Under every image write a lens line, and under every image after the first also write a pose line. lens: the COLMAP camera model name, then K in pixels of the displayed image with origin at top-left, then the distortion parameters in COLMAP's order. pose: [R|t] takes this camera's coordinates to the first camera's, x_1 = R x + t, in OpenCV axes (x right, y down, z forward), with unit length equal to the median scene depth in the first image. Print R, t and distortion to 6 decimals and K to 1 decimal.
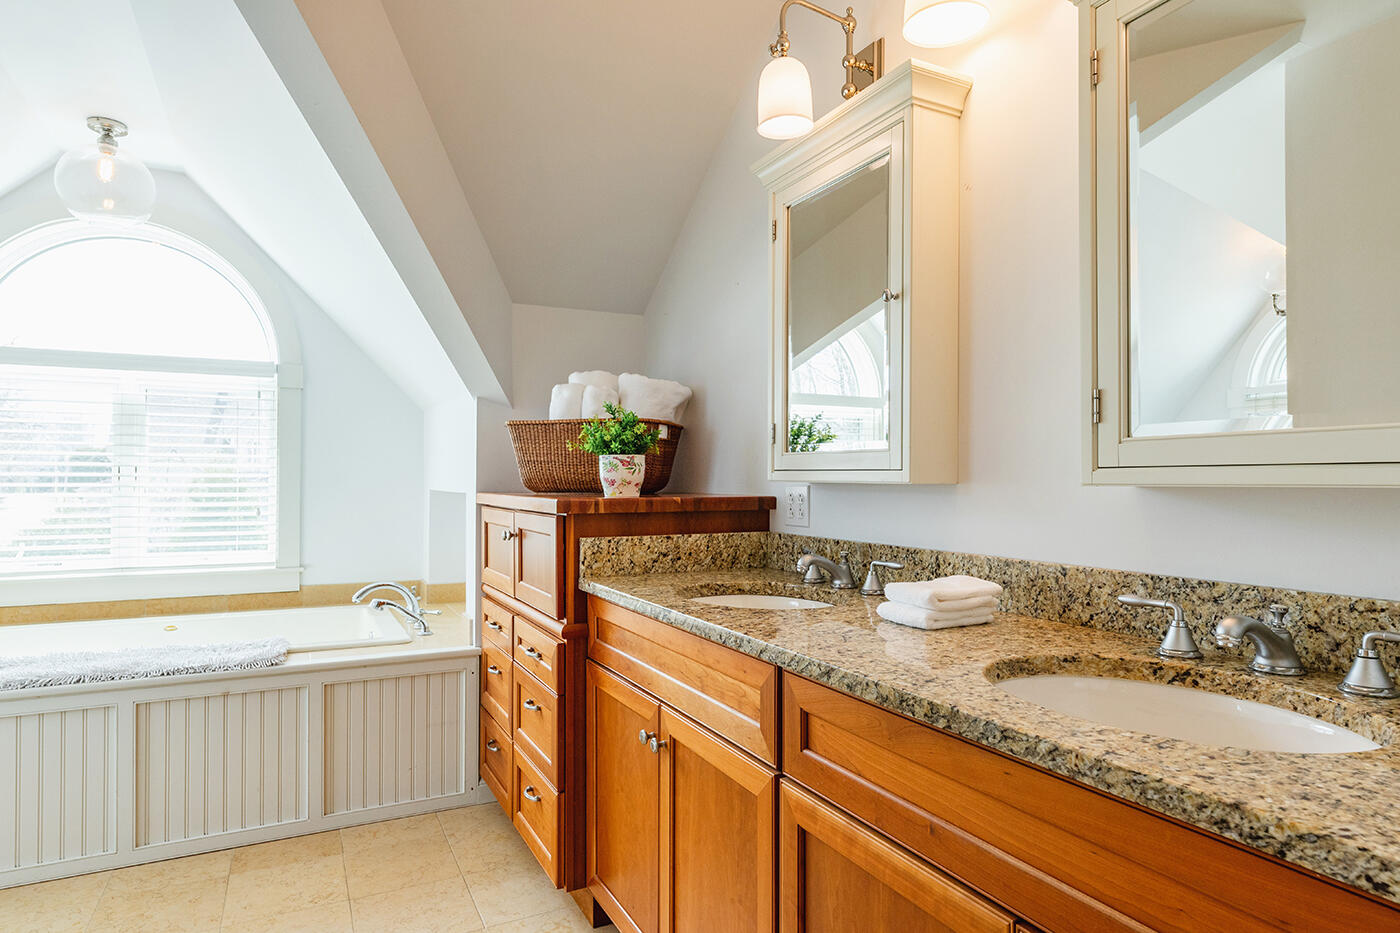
lens RADIAL K [[757.1, 0, 700.0], [0, 757.1, 466.5], [0, 0, 1]] dist [-0.001532, -0.000419]
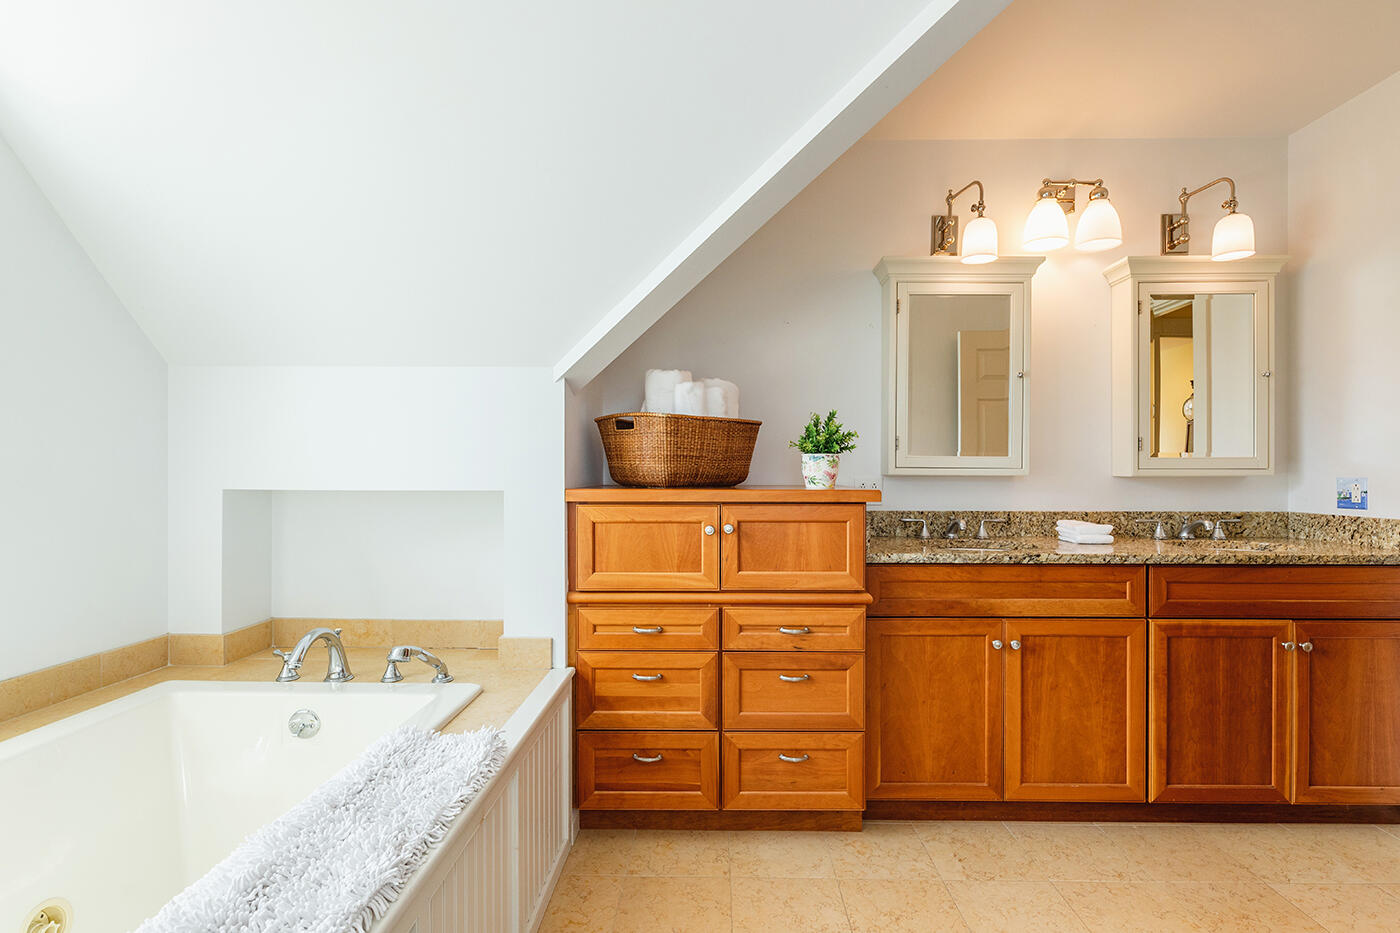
lens RADIAL K [[630.4, 0, 706.0], [0, 630.4, 468.6], [0, 0, 1]] dist [0.000003, 0.000330]
pose [[0.503767, 0.005783, 0.863820, -0.999736], [-0.014639, 0.999891, 0.001844, 0.008750], [-0.863715, -0.013575, 0.503797, 0.598908]]
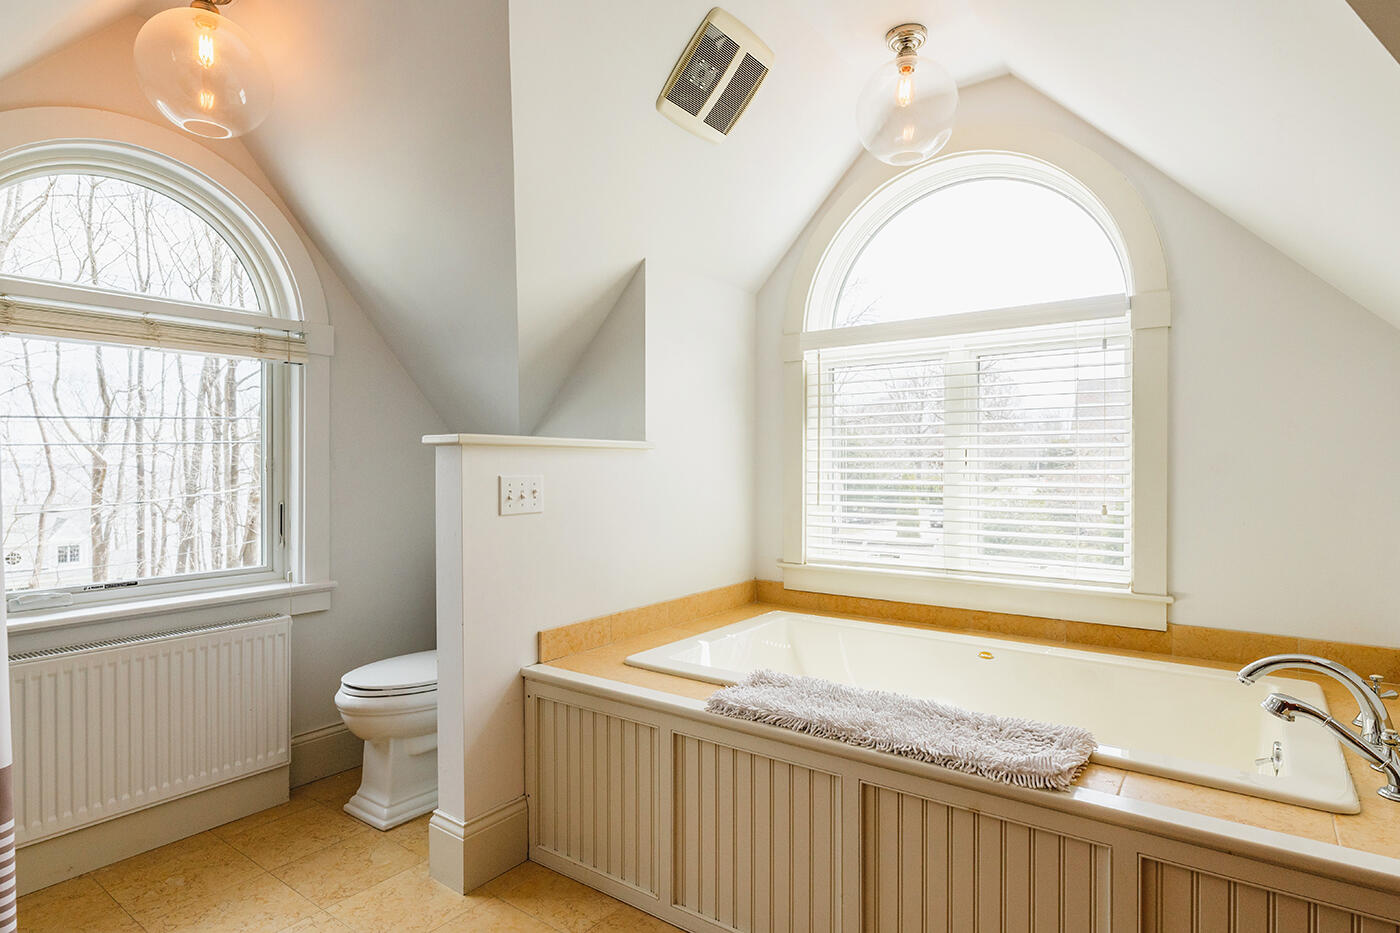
lens RADIAL K [[757.1, 0, 700.0], [0, 757.1, 466.5], [0, 0, 1]] dist [-0.001532, -0.000419]
pose [[0.436370, -0.000778, -0.899767, -0.176734], [0.016086, 0.999847, 0.006937, 0.013590], [0.899624, -0.017501, 0.436315, 0.547354]]
